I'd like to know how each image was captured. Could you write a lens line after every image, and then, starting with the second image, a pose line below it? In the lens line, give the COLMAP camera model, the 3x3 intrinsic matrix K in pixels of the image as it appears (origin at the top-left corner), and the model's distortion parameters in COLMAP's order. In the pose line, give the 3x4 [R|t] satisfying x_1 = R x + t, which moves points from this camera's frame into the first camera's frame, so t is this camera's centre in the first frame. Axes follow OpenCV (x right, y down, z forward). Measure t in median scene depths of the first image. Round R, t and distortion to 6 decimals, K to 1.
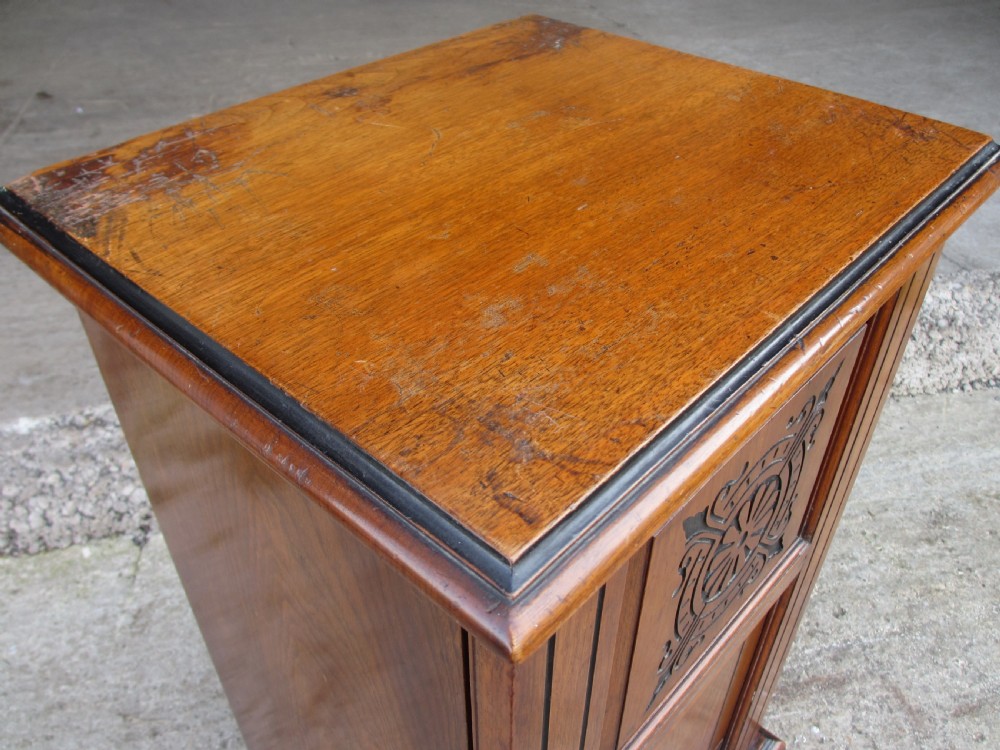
lens RADIAL K [[837.1, 0, 502.5], [0, 837.1, 372.8], [0, 0, 1]] dist [-0.046733, 0.012293]
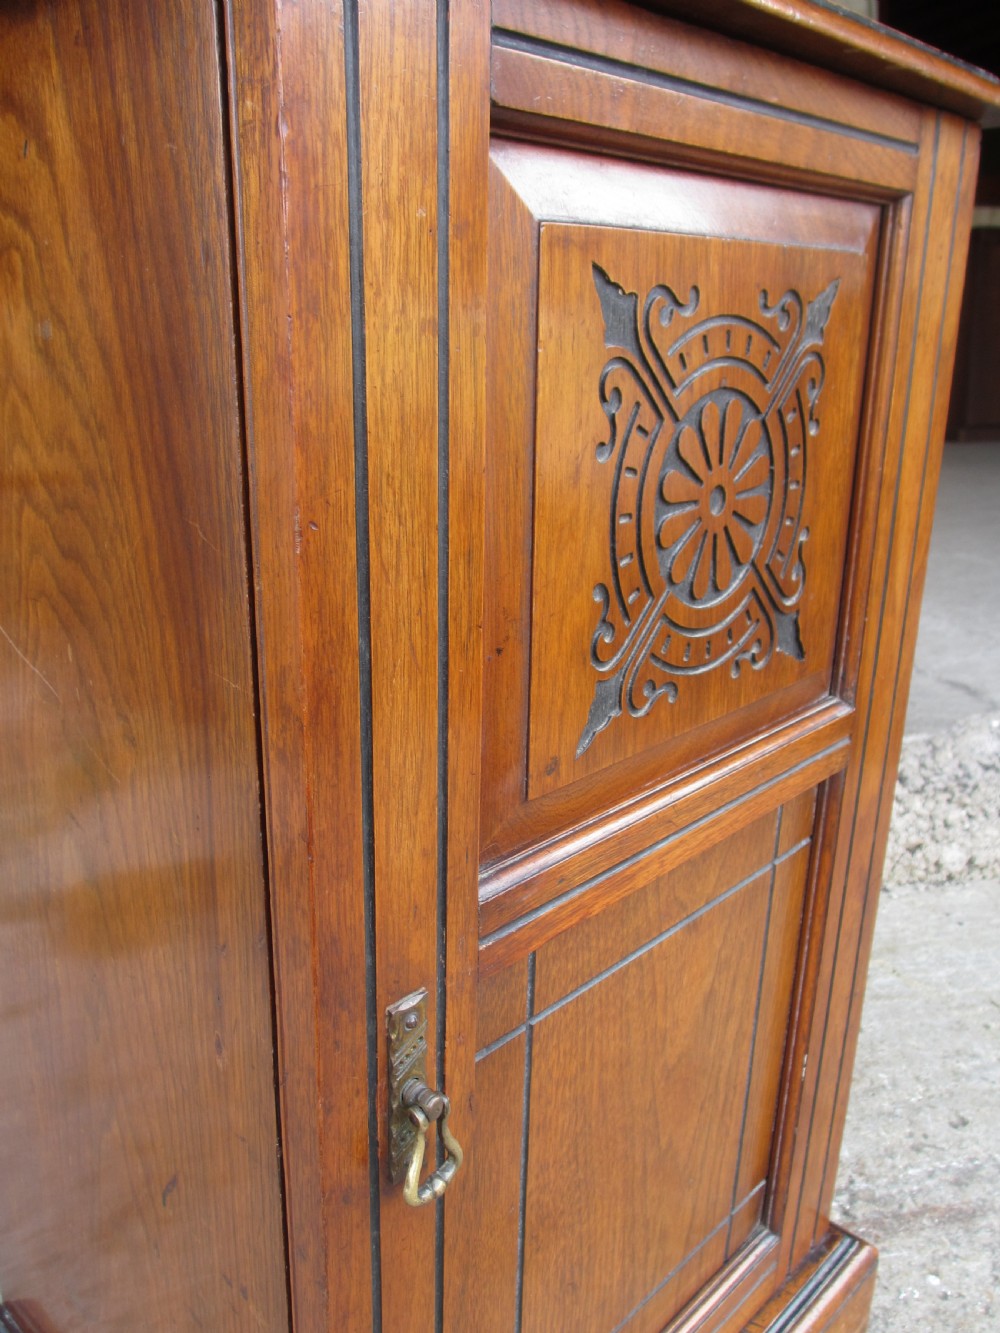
lens RADIAL K [[1115.9, 0, 499.6], [0, 1115.9, 663.8], [0, 0, 1]] dist [-0.046733, 0.012293]
pose [[0.999637, 0.026129, -0.006567, 0.046051], [-0.026770, 0.935750, -0.351647, 0.250746], [-0.003043, 0.351695, 0.936110, 0.077143]]
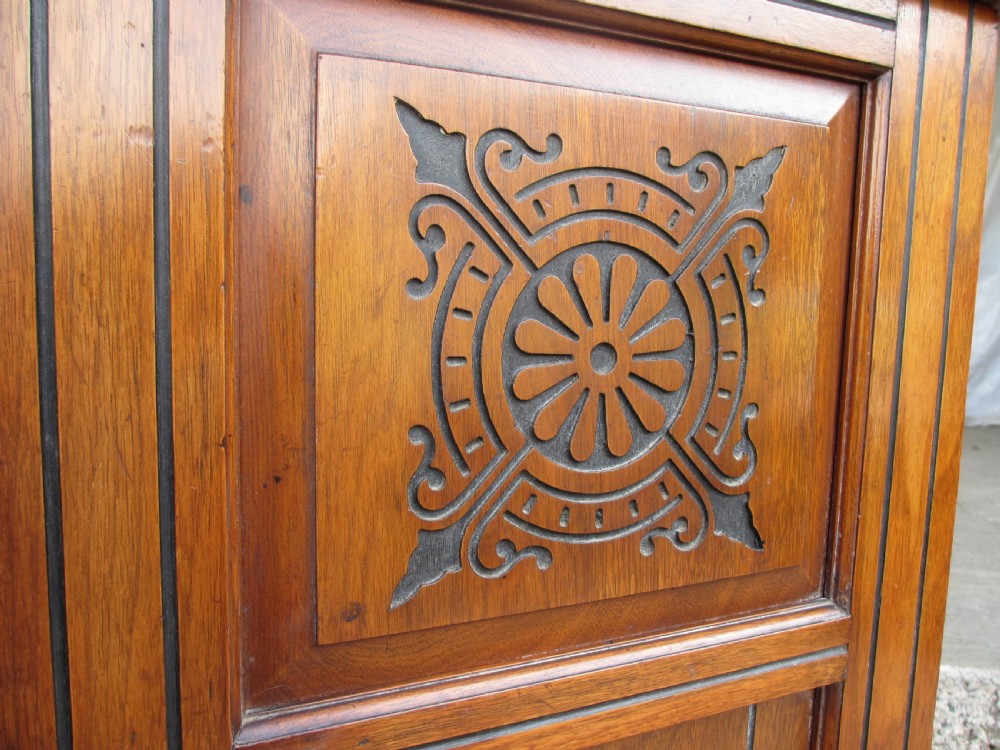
lens RADIAL K [[837.1, 0, 508.6], [0, 837.1, 384.8], [0, 0, 1]] dist [-0.046733, 0.012293]
pose [[0.930497, 0.072817, -0.358988, 0.174504], [-0.251291, 0.839953, -0.480969, 0.212037], [0.266511, 0.537751, 0.799873, 0.182505]]
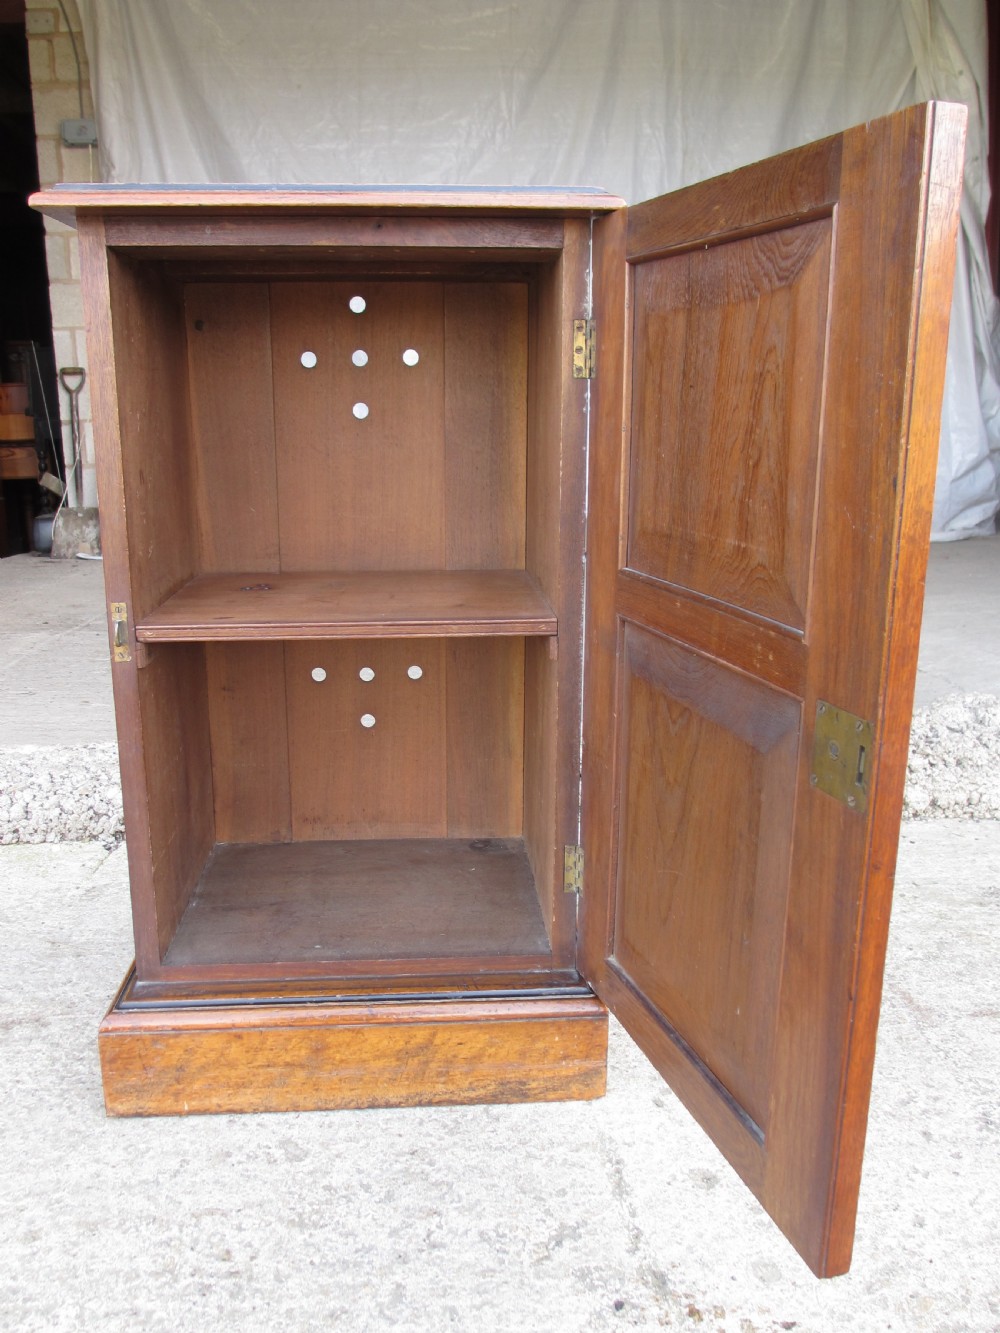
lens RADIAL K [[1115.9, 0, 502.0], [0, 1115.9, 668.9], [0, 0, 1]] dist [-0.046733, 0.012293]
pose [[0.988052, 0.037524, -0.149481, 0.195602], [-0.097620, 0.902909, -0.418599, 0.520111], [0.119260, 0.428190, 0.895785, -0.182970]]
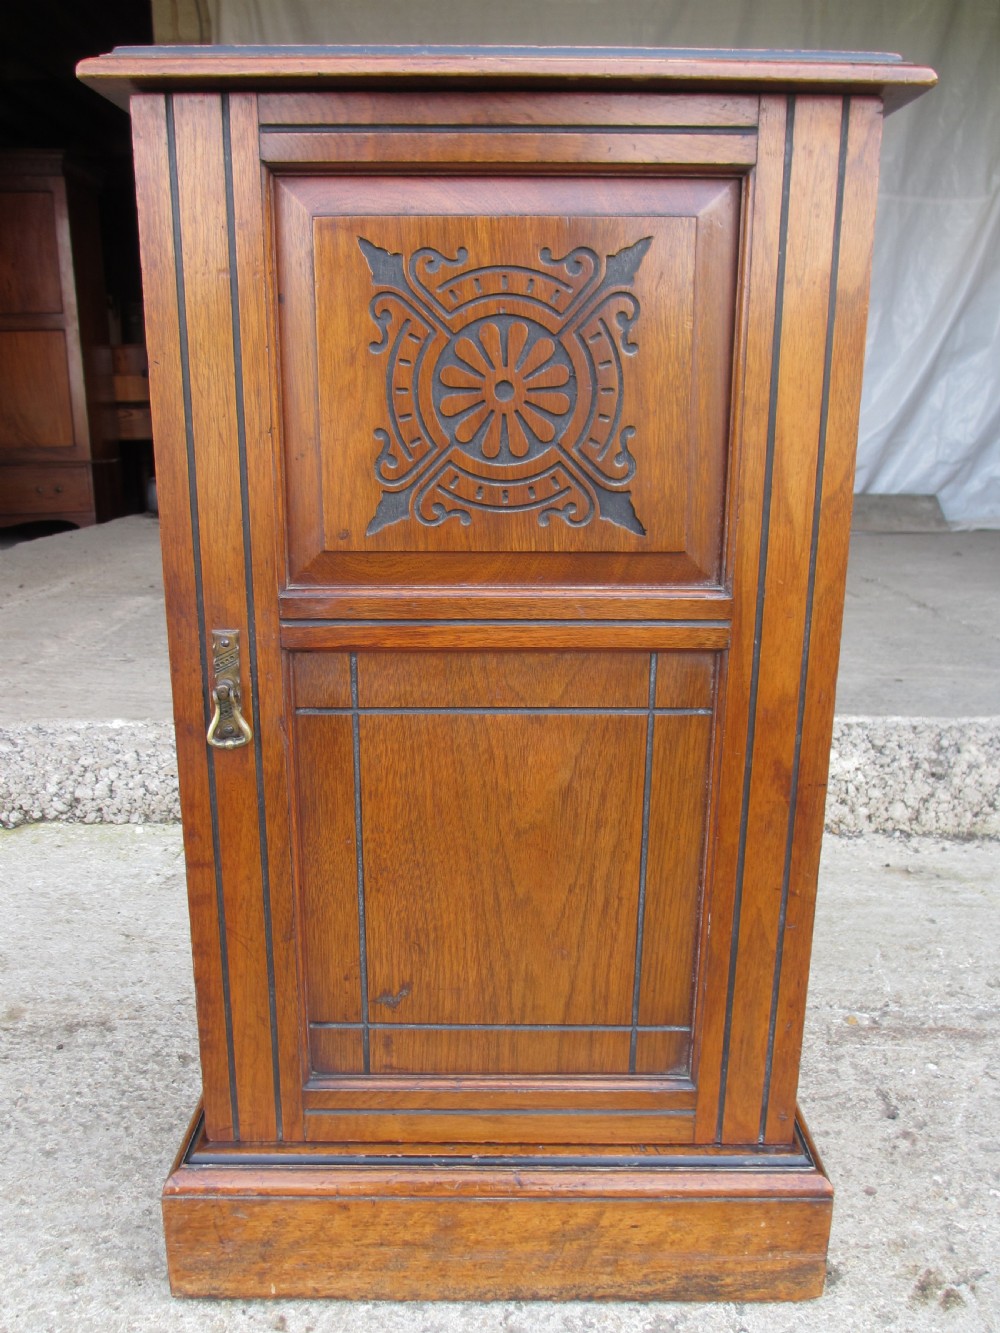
lens RADIAL K [[1115.9, 0, 501.4], [0, 1115.9, 665.7], [0, 0, 1]] dist [-0.046733, 0.012293]
pose [[0.967443, 0.077102, -0.241060, 0.176685], [-0.167855, 0.908314, -0.383132, 0.460822], [0.189418, 0.411121, 0.891684, -0.109494]]
